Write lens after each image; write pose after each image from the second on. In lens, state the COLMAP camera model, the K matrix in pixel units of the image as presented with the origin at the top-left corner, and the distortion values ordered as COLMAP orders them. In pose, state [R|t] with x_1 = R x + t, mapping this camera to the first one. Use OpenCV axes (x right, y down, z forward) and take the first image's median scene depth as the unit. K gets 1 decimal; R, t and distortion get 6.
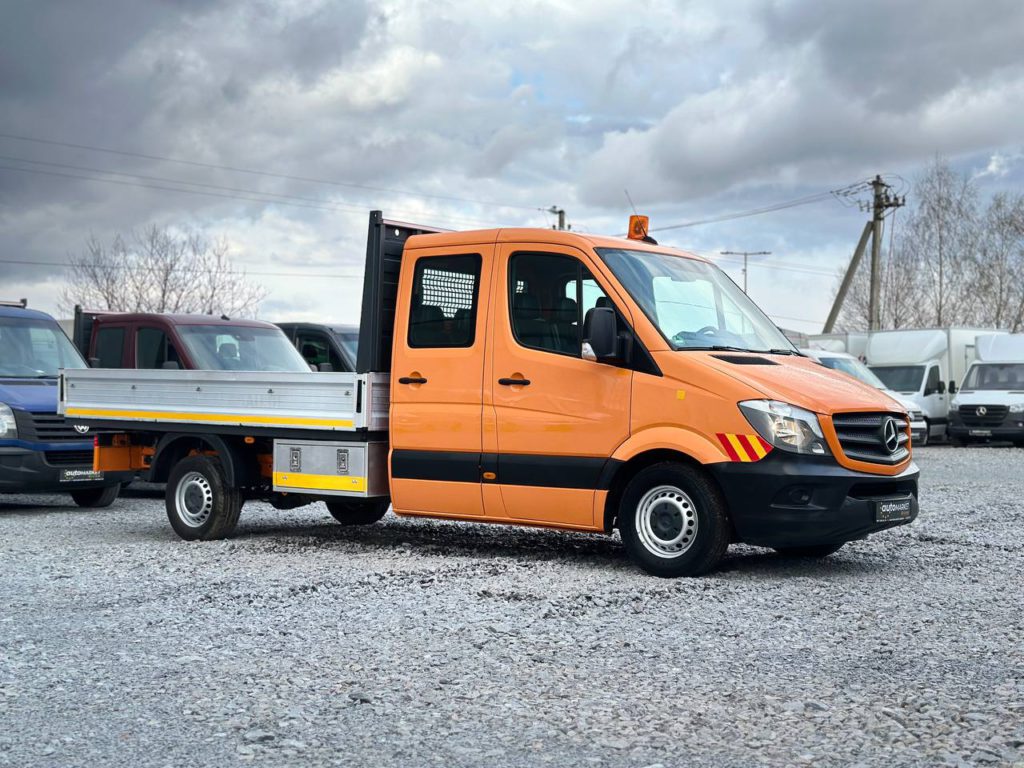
lens RADIAL K [[1415.3, 0, 504.1], [0, 1415.3, 393.4], [0, 0, 1]] dist [0.163070, -0.166177]
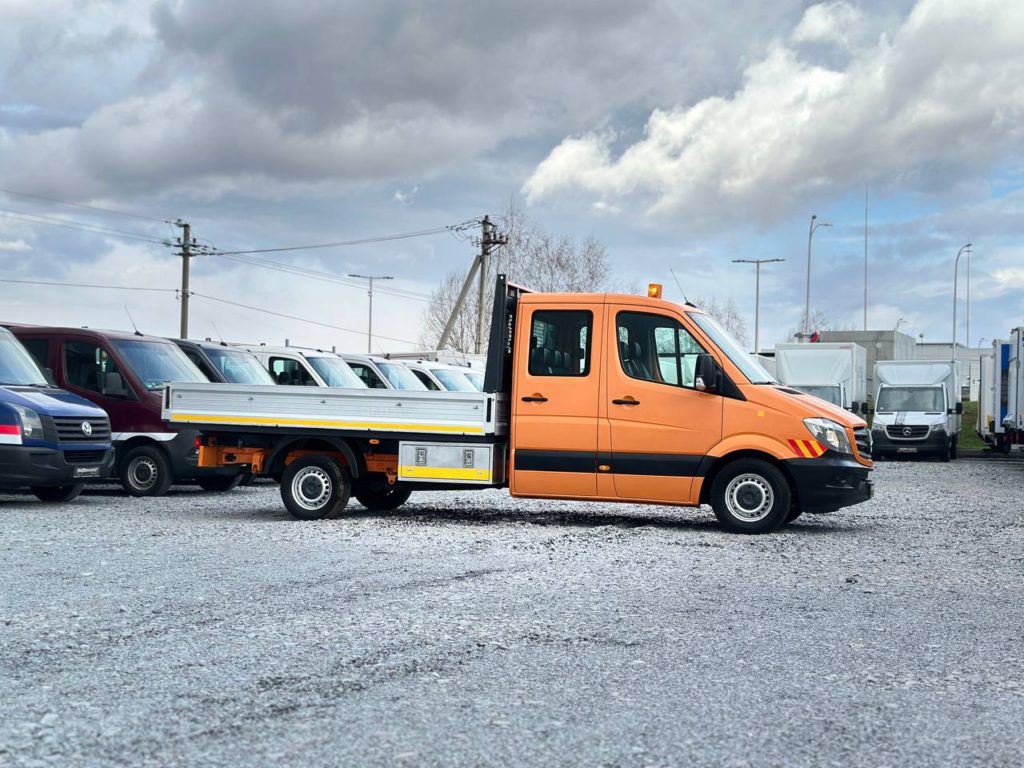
lens RADIAL K [[1415.3, 0, 504.1], [0, 1415.3, 393.4], [0, 0, 1]] dist [0.163070, -0.166177]
pose [[0.936518, 0.020100, 0.350044, -0.564201], [-0.017791, 0.999794, -0.009810, -0.000742], [-0.350169, 0.002960, 0.936682, -0.276574]]
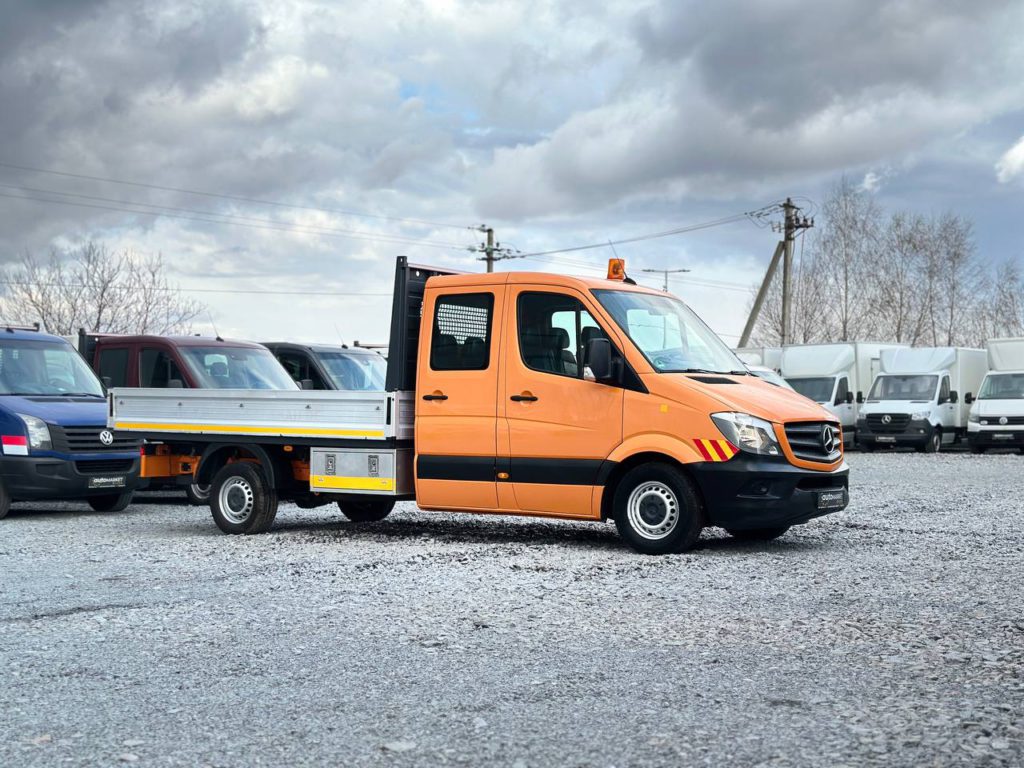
lens RADIAL K [[1415.3, 0, 504.1], [0, 1415.3, 393.4], [0, 0, 1]] dist [0.163070, -0.166177]
pose [[0.998031, -0.005372, 0.062493, -0.079679], [0.005849, 0.999955, -0.007462, -0.003141], [-0.062450, 0.007813, 0.998018, -0.201310]]
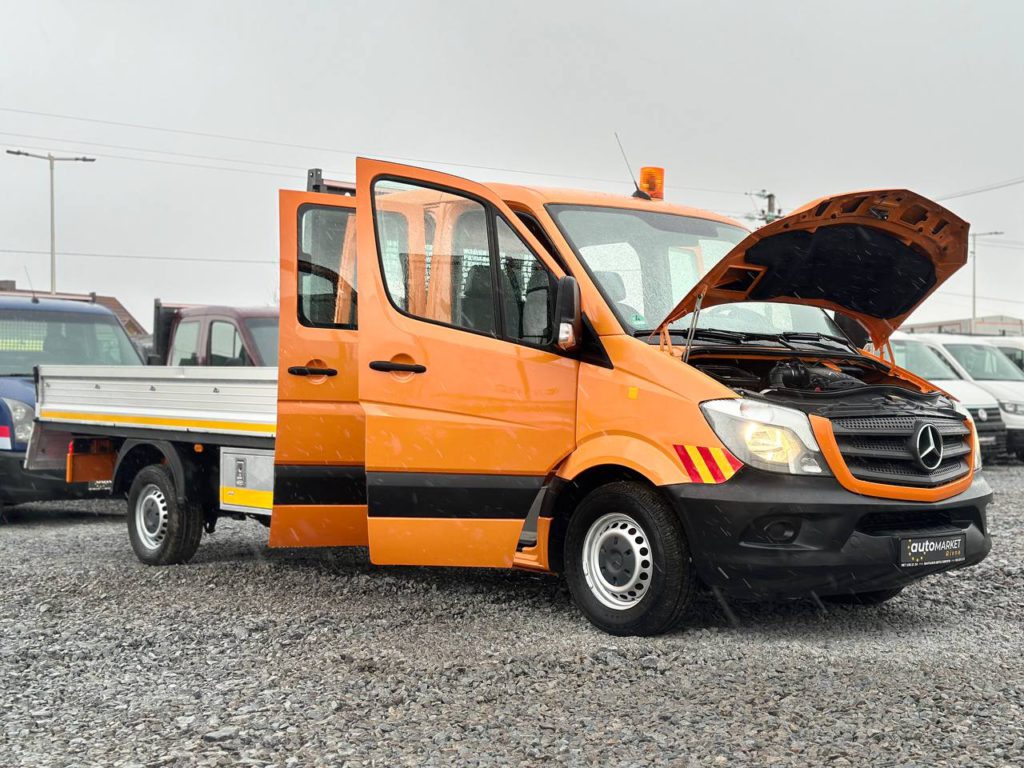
lens RADIAL K [[1415.3, 0, 504.1], [0, 1415.3, 393.4], [0, 0, 1]] dist [0.163070, -0.166177]
pose [[0.984898, -0.005164, -0.173058, 0.159243], [0.005609, 0.999982, 0.002083, -0.000626], [0.173044, -0.003023, 0.984909, 0.210673]]
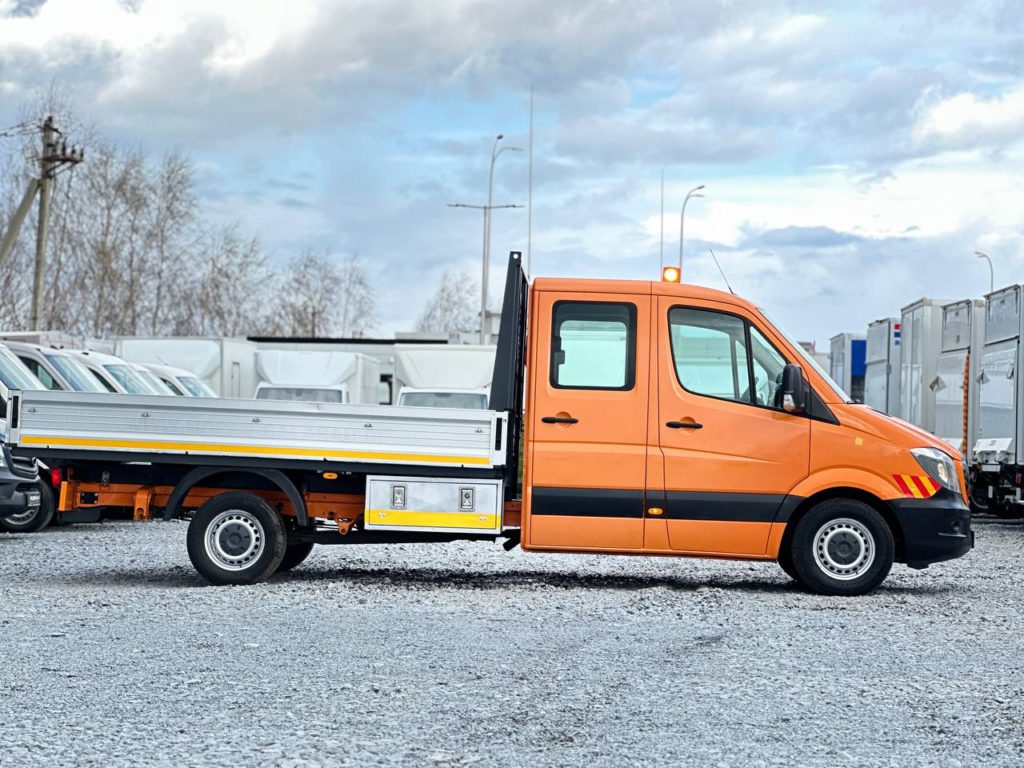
lens RADIAL K [[2279.8, 0, 504.9], [0, 2279.8, 351.9], [0, 0, 1]] dist [-0.228082, 7.460756]
pose [[0.813370, 0.041720, 0.580249, -1.043530], [-0.026300, 0.999042, -0.034965, 0.000302], [-0.581152, 0.013179, 0.813688, -0.324667]]
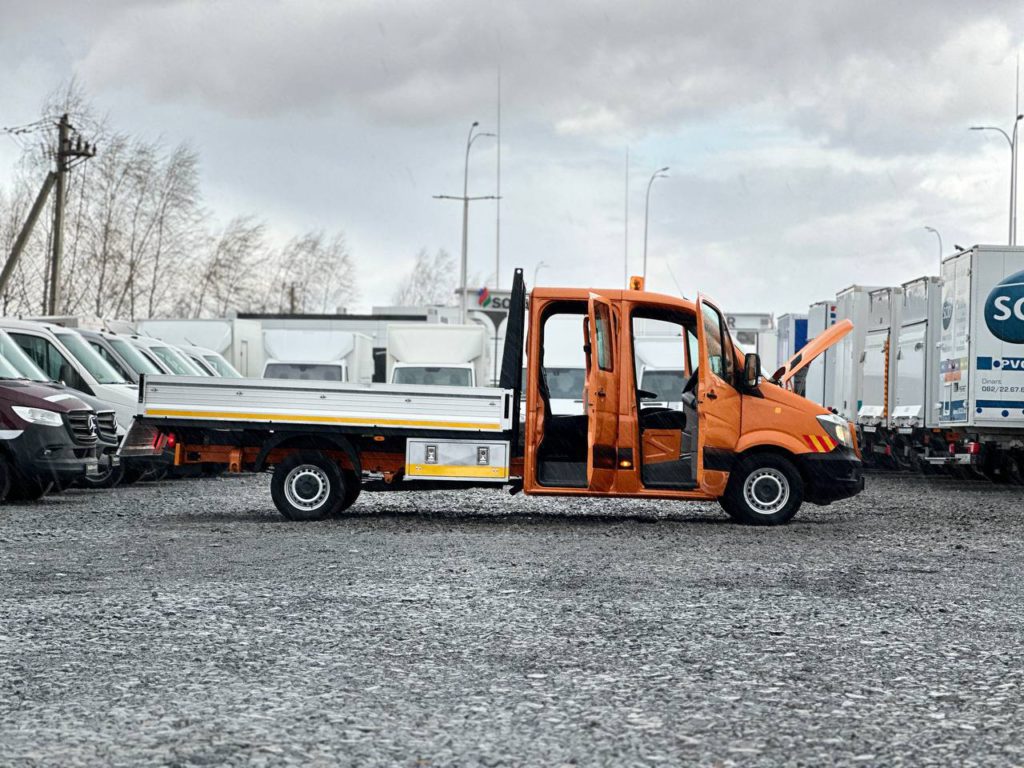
lens RADIAL K [[2279.8, 0, 504.9], [0, 2279.8, 351.9], [0, 0, 1]] dist [-0.228082, 7.460756]
pose [[0.804342, 0.029607, 0.593428, -1.382659], [-0.021045, 0.999551, -0.021345, -0.003211], [-0.593793, 0.004680, 0.804604, -0.731026]]
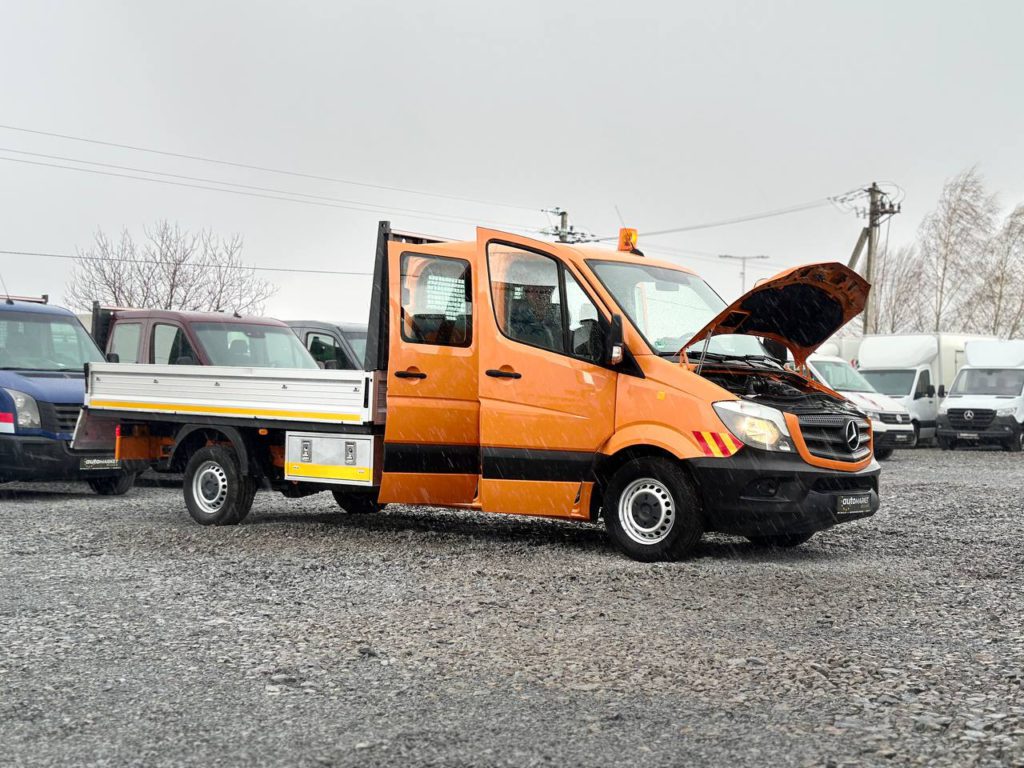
lens RADIAL K [[1413.6, 0, 512.0], [0, 1413.6, 384.0], [0, 0, 1]] dist [0.157796, -0.161997]
pose [[0.999900, 0.013593, 0.003980, 0.004310], [-0.013573, 0.999895, -0.005068, -0.000551], [-0.004049, 0.005013, 0.999979, -0.078280]]
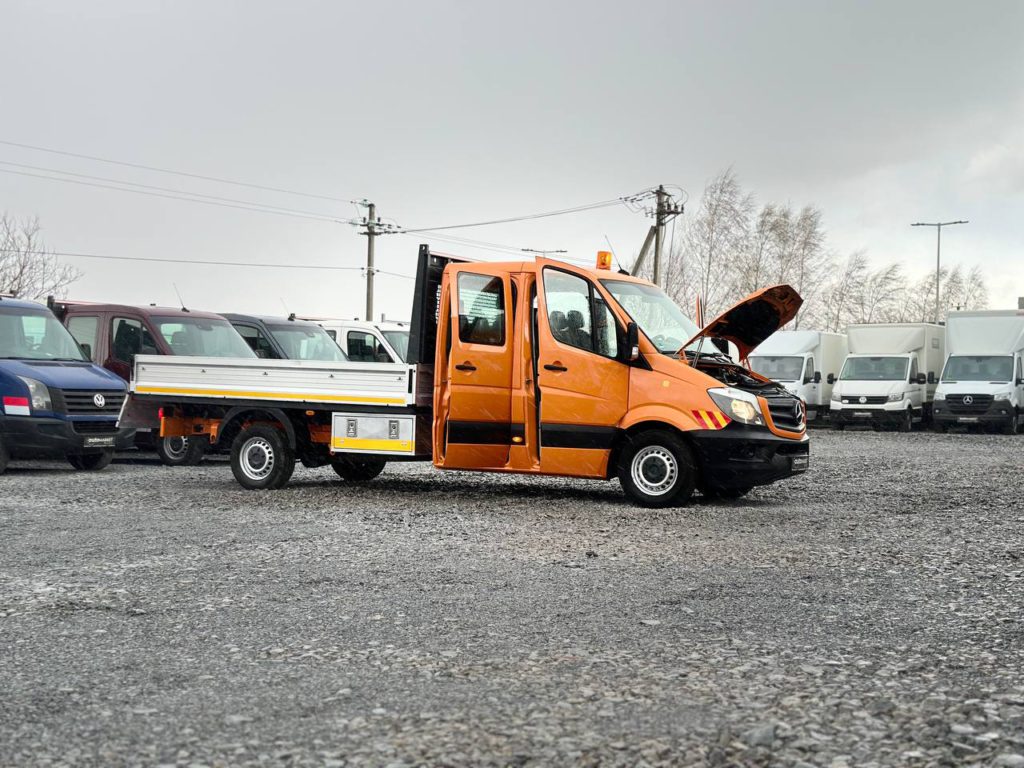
lens RADIAL K [[1414.2, 0, 499.9], [0, 1414.2, 385.3], [0, 0, 1]] dist [0.178911, -0.501459]
pose [[0.984986, 0.012648, 0.172171, -0.250889], [-0.013808, 0.999889, 0.005539, -0.002576], [-0.172082, -0.007833, 0.985051, -0.347026]]
